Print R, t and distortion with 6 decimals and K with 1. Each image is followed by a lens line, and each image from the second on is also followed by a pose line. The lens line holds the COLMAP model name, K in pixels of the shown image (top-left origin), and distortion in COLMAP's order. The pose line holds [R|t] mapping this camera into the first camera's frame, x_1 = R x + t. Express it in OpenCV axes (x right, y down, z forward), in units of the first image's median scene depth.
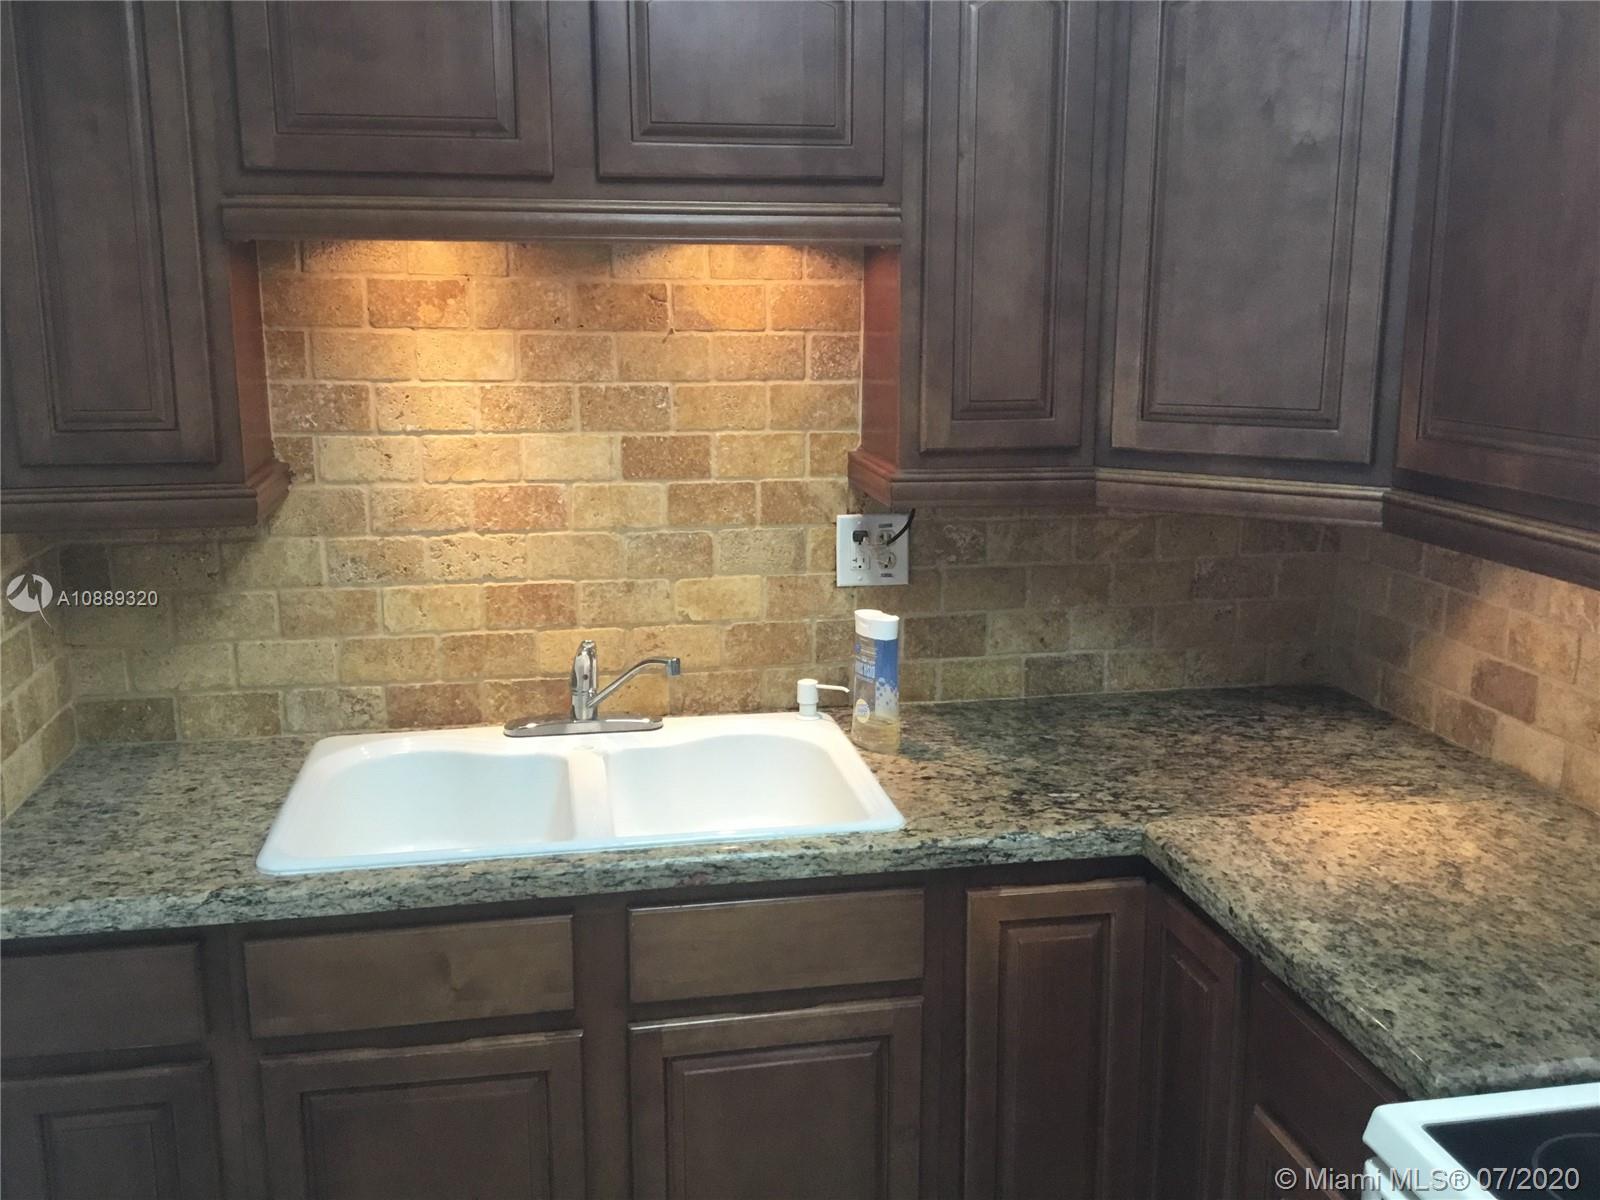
lens RADIAL K [[1442.9, 0, 812.1], [0, 1442.9, 602.6], [0, 0, 1]] dist [0.085341, -0.146808]
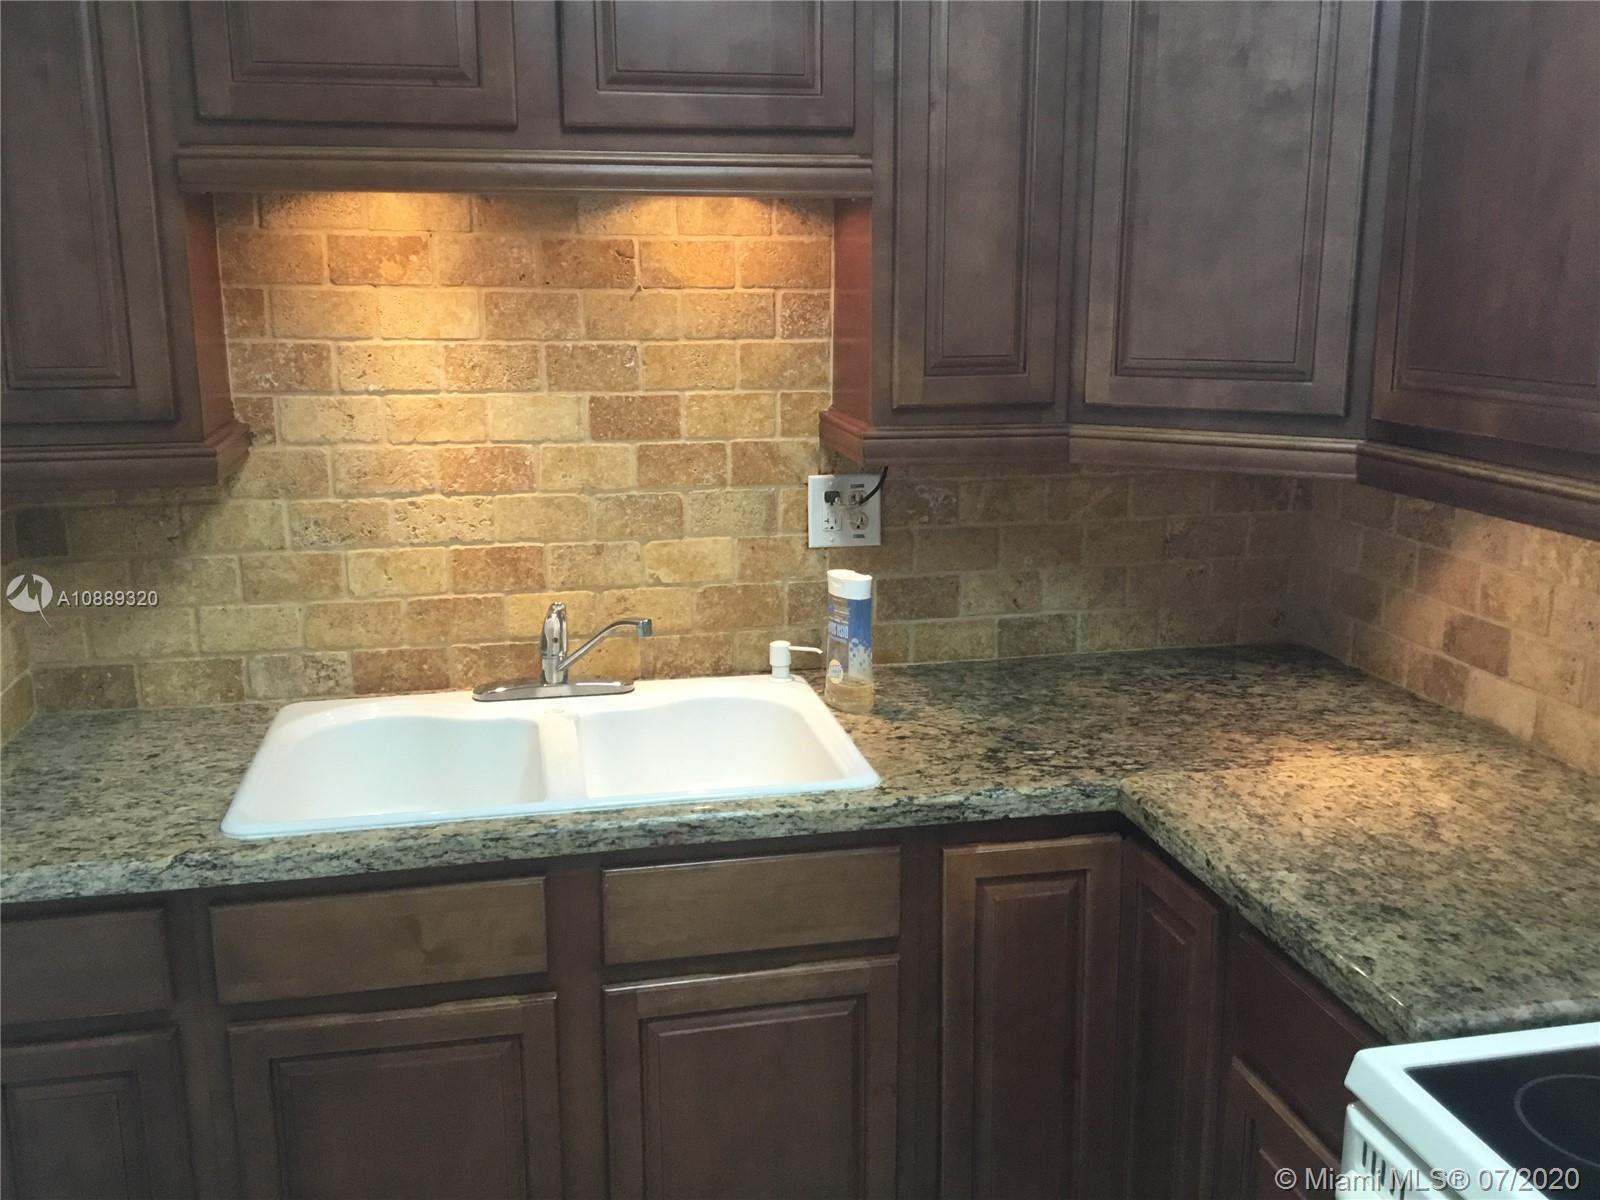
lens RADIAL K [[1442.9, 0, 810.3], [0, 1442.9, 601.1], [0, 0, 1]] dist [0.085341, -0.146808]
pose [[0.999746, -0.007780, 0.021174, -0.003718], [0.007483, 0.999874, 0.014033, 0.013916], [-0.021281, -0.013871, 0.999677, 0.010611]]
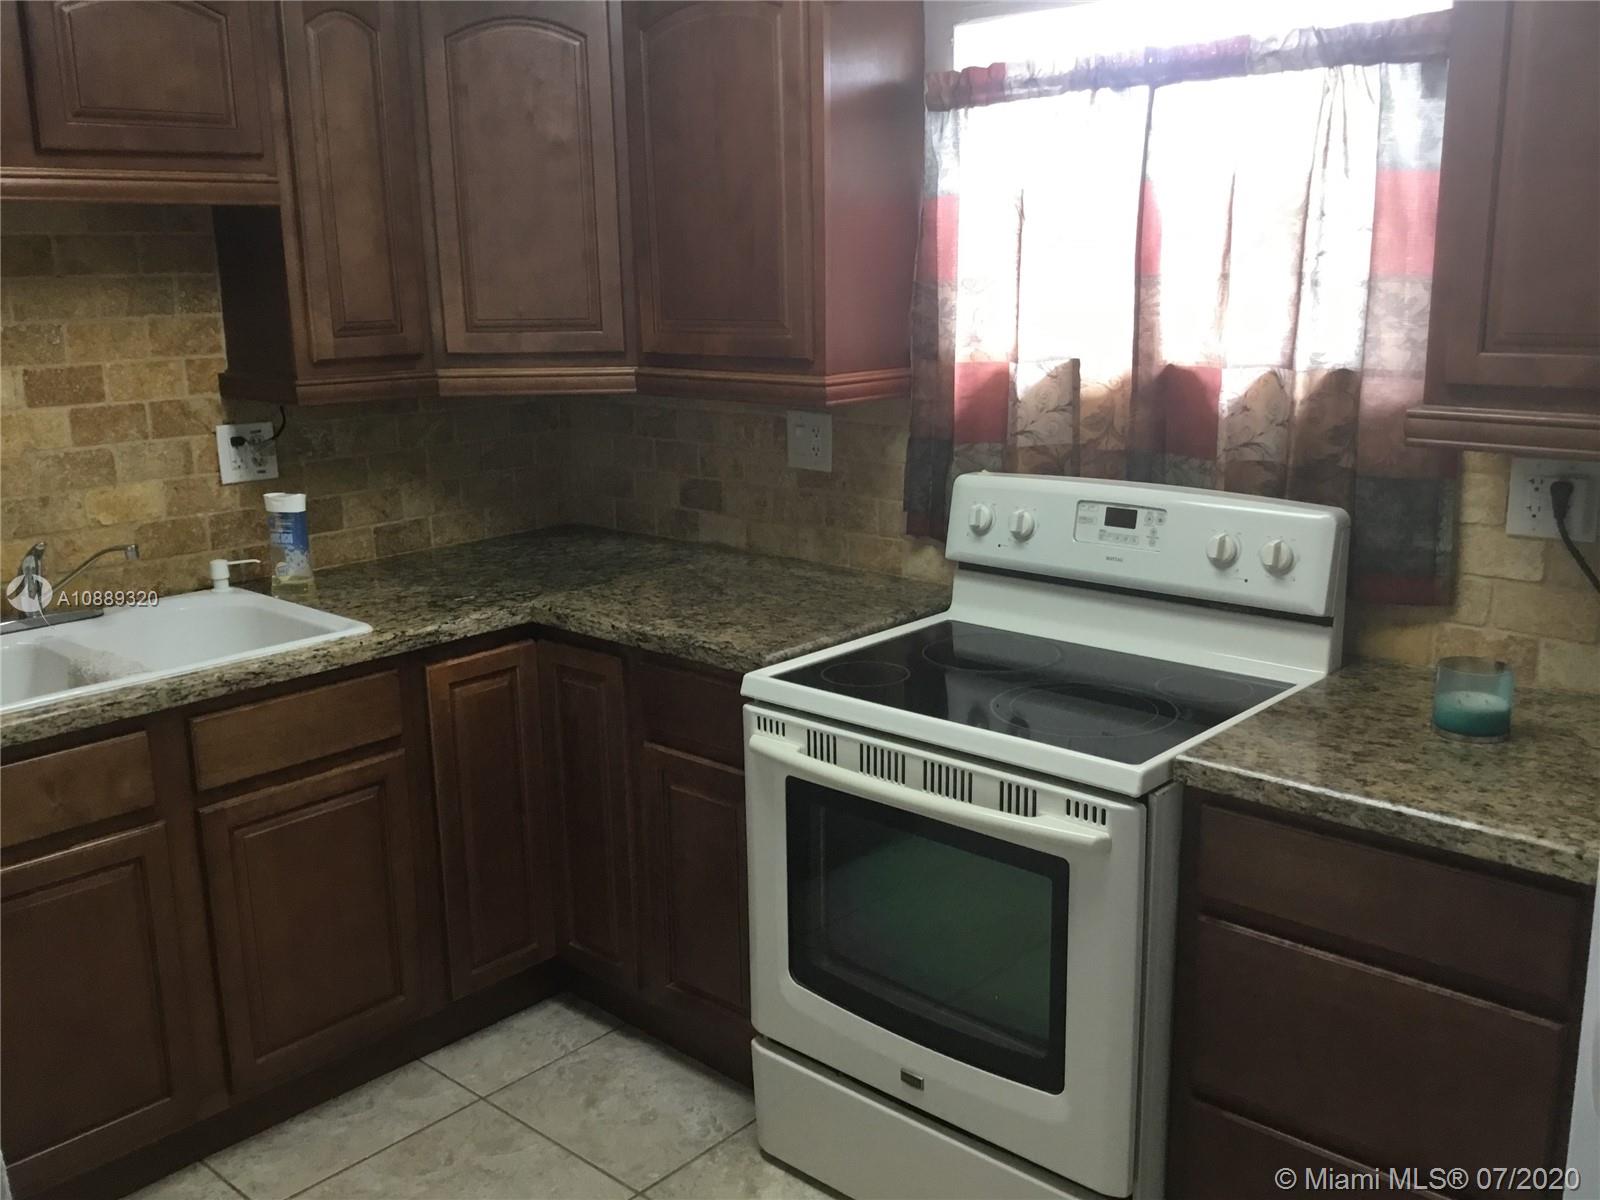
lens RADIAL K [[1442.9, 0, 804.9], [0, 1442.9, 600.0], [0, 0, 1]] dist [0.085341, -0.146808]
pose [[0.795008, -0.152927, 0.587006, -0.400910], [0.141912, 0.987734, 0.065128, 0.091089], [-0.589766, 0.031526, 0.806959, -0.348422]]
